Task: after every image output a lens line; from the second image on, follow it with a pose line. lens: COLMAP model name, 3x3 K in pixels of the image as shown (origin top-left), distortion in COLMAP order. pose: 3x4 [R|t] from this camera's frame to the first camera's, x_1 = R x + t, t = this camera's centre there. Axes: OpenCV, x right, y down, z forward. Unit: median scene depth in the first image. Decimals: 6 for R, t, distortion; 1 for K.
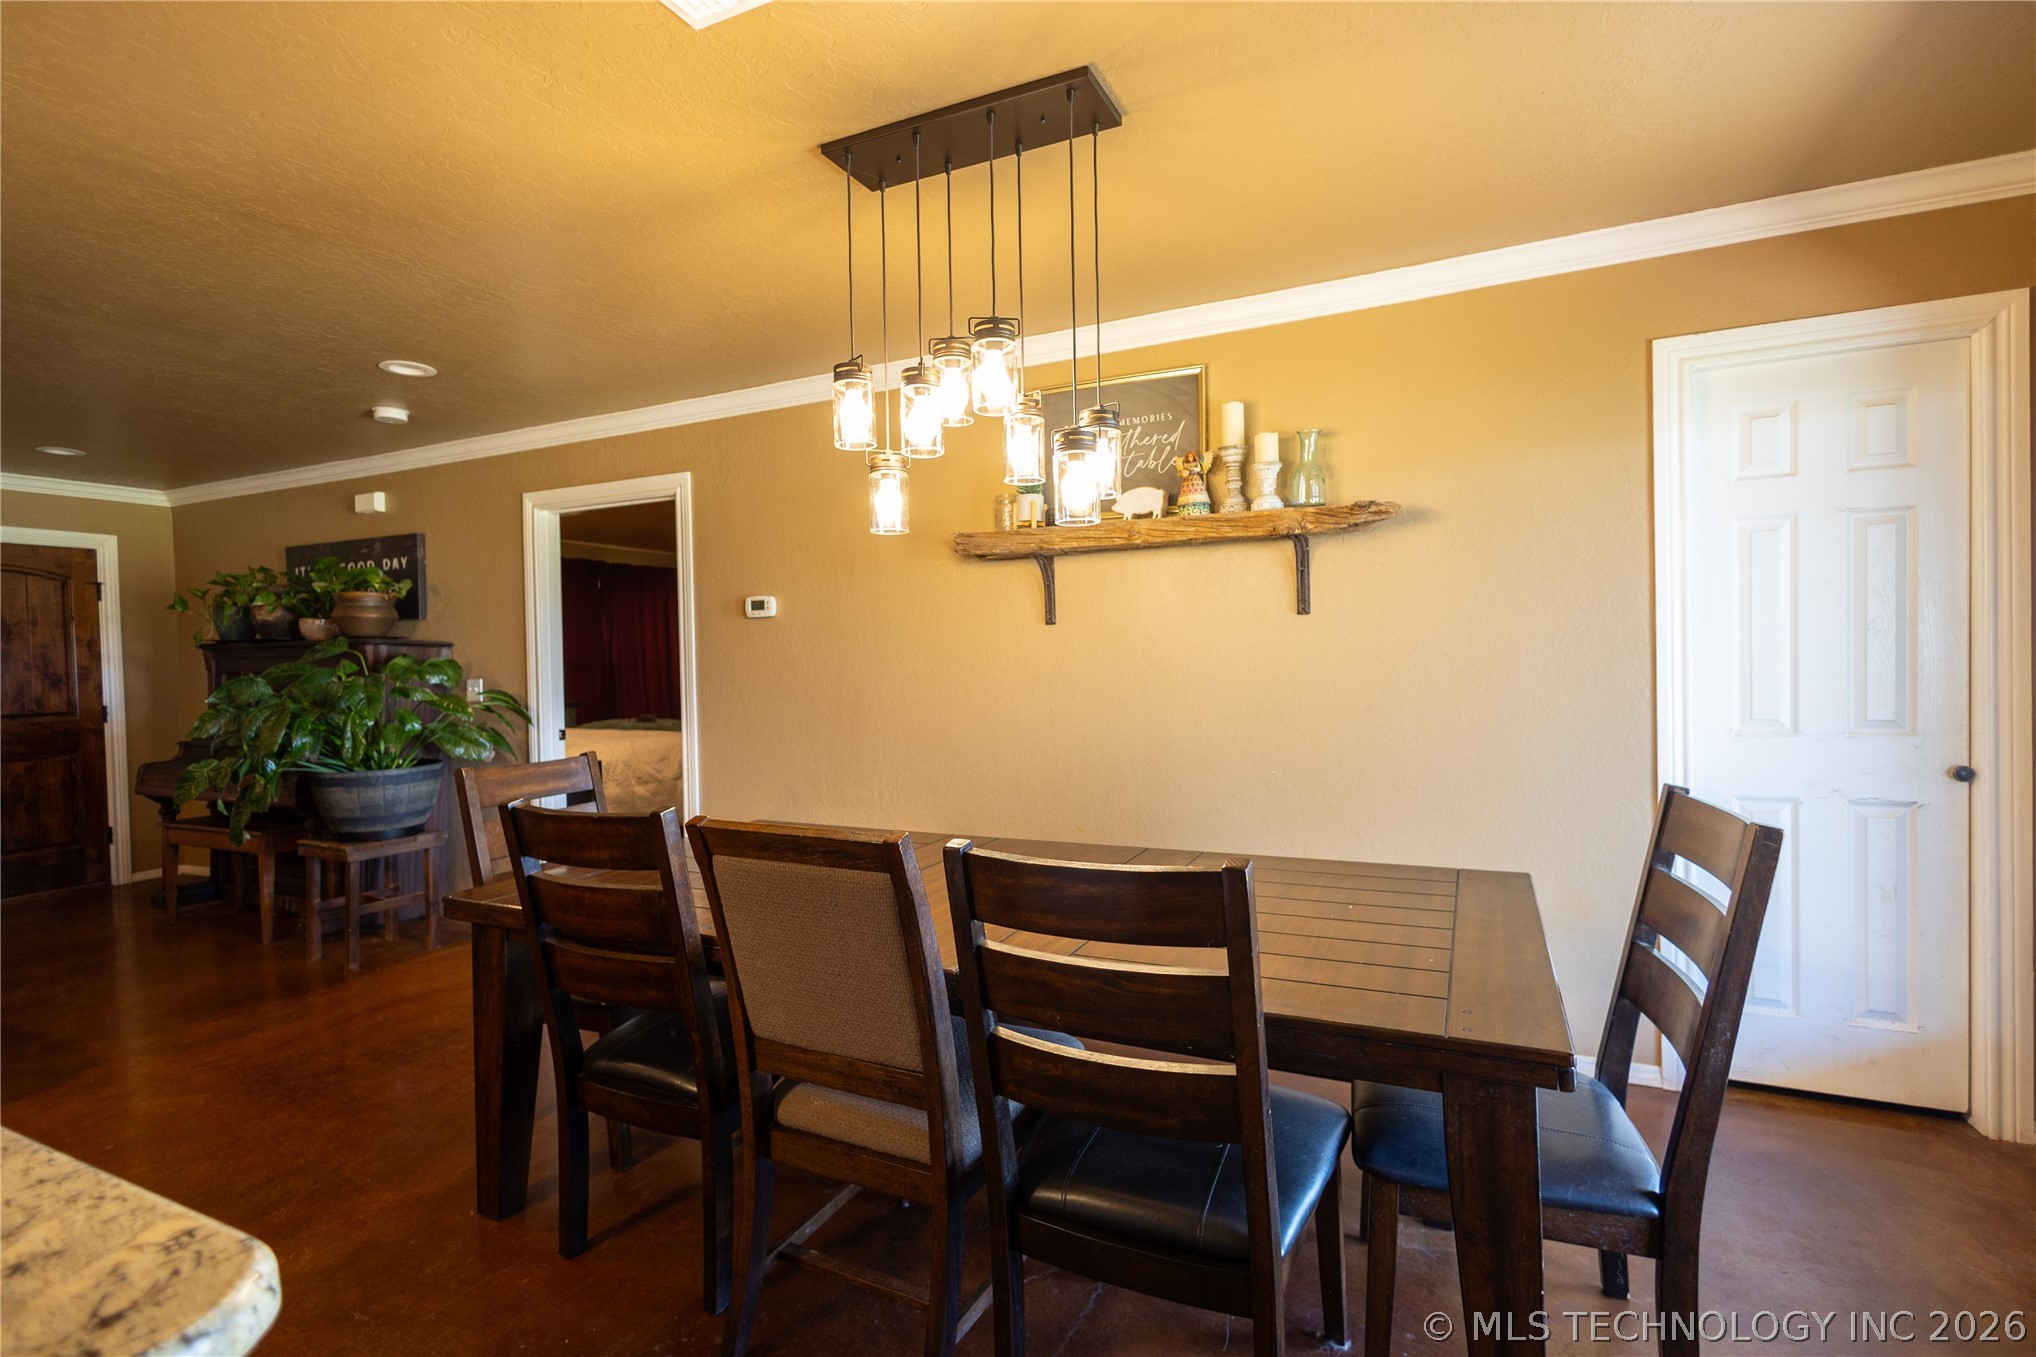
lens RADIAL K [[933.0, 0, 1031.3], [0, 933.0, 676.5], [0, 0, 1]] dist [0.012809, -0.005675]
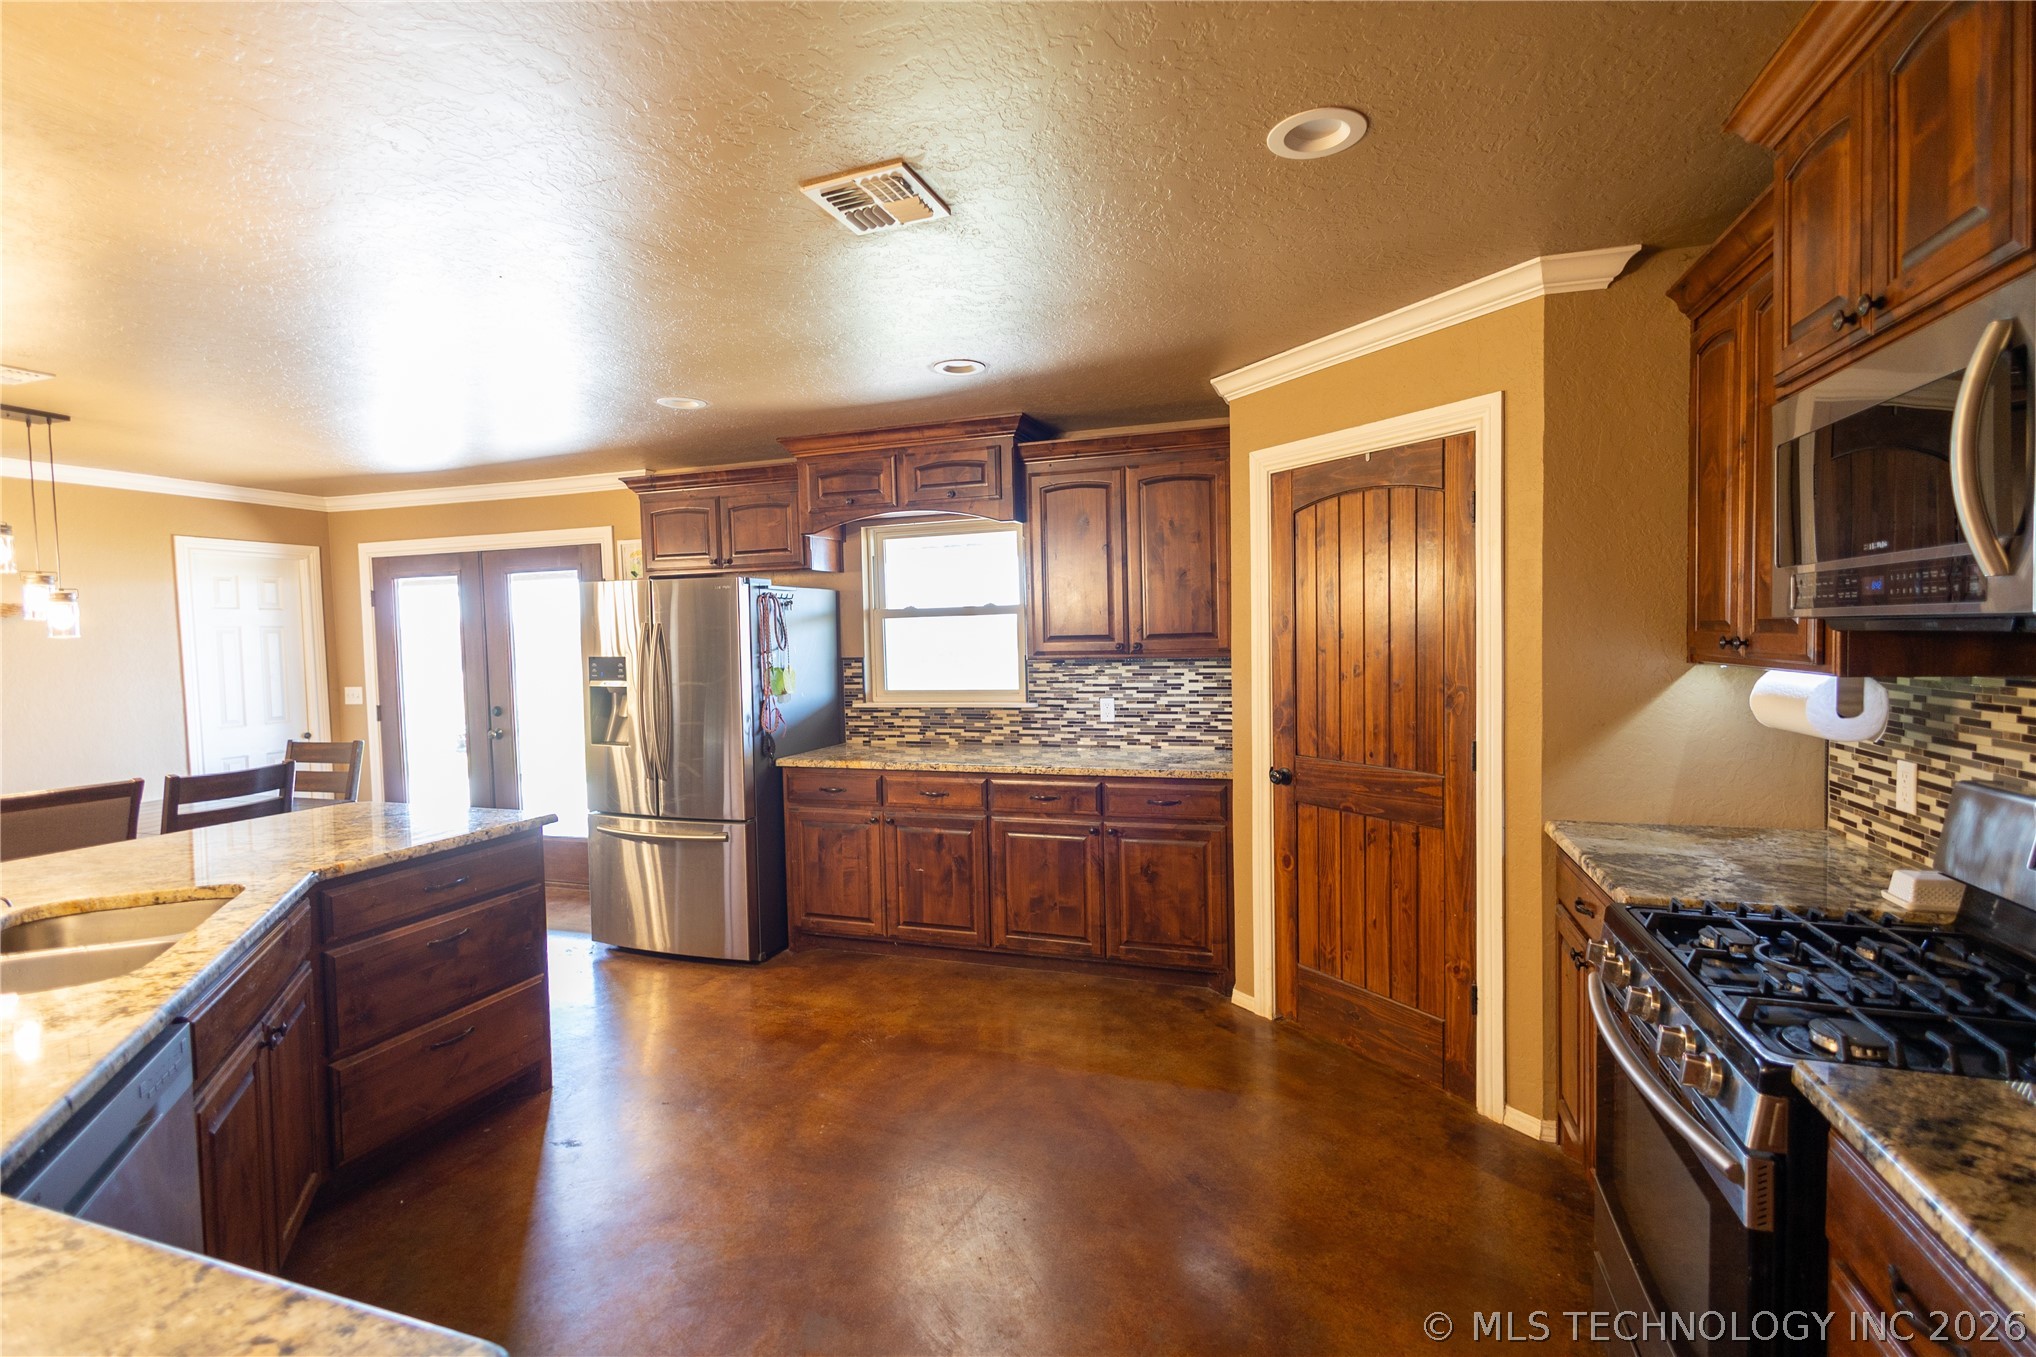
lens RADIAL K [[933.0, 0, 1023.5], [0, 933.0, 675.6], [0, 0, 1]] dist [0.012809, -0.005675]
pose [[-0.106256, -0.020799, 0.994121, -0.954330], [0.043875, 0.998709, 0.025585, -0.019783], [-0.993370, 0.046336, -0.105206, -0.358539]]
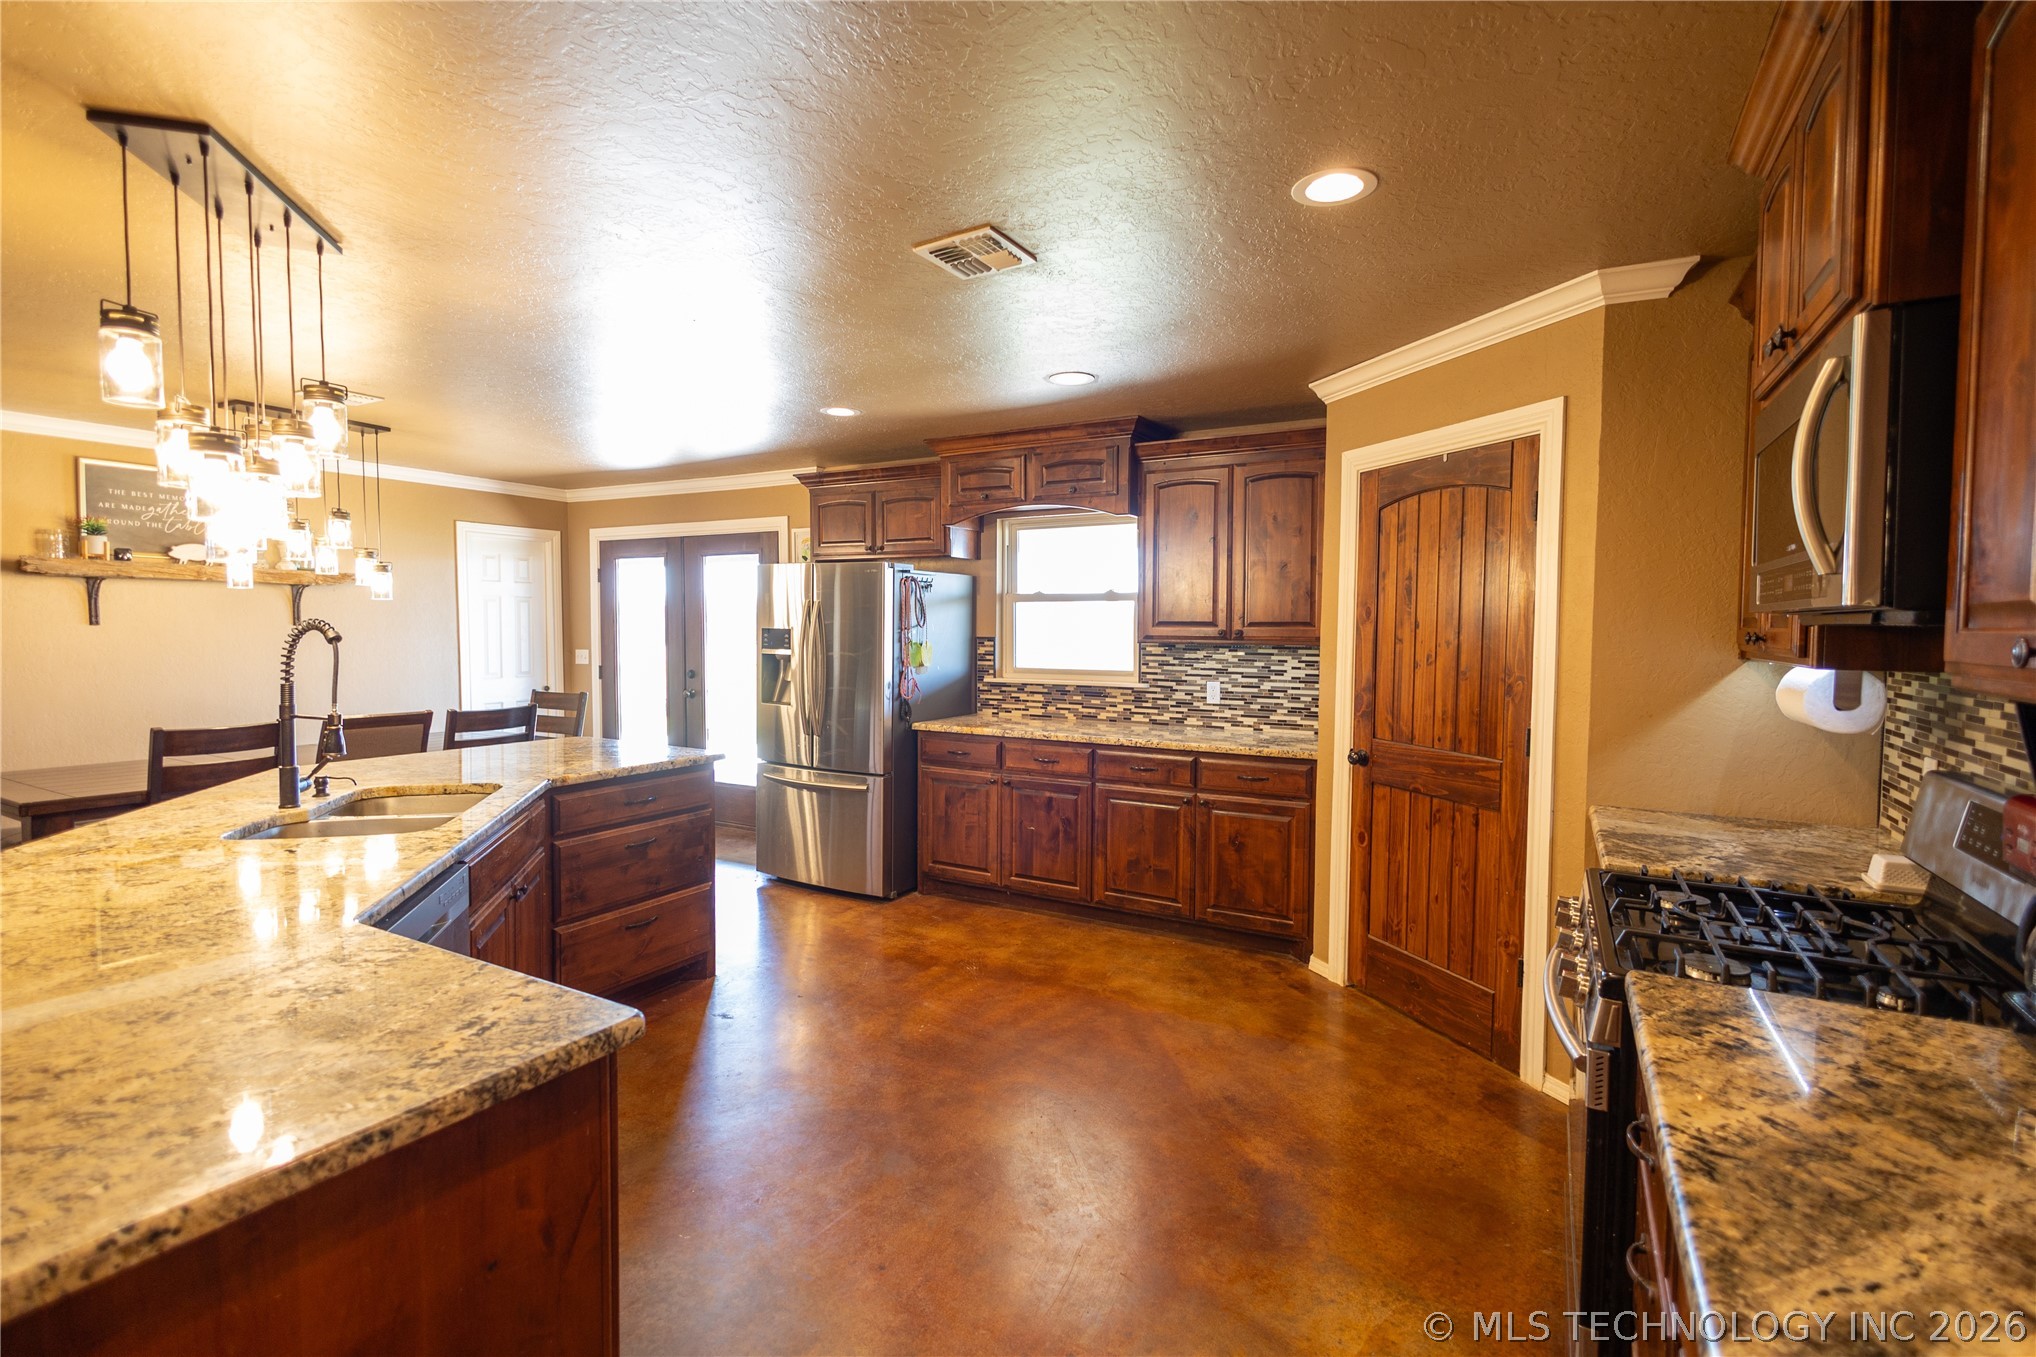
lens RADIAL K [[933.0, 0, 1020.5], [0, 933.0, 671.5], [0, 0, 1]] dist [0.012809, -0.005675]
pose [[0.078385, -0.027426, 0.996546, -1.053619], [0.010667, 0.999587, 0.026671, -0.007859], [-0.996866, 0.008540, 0.078645, -0.418024]]
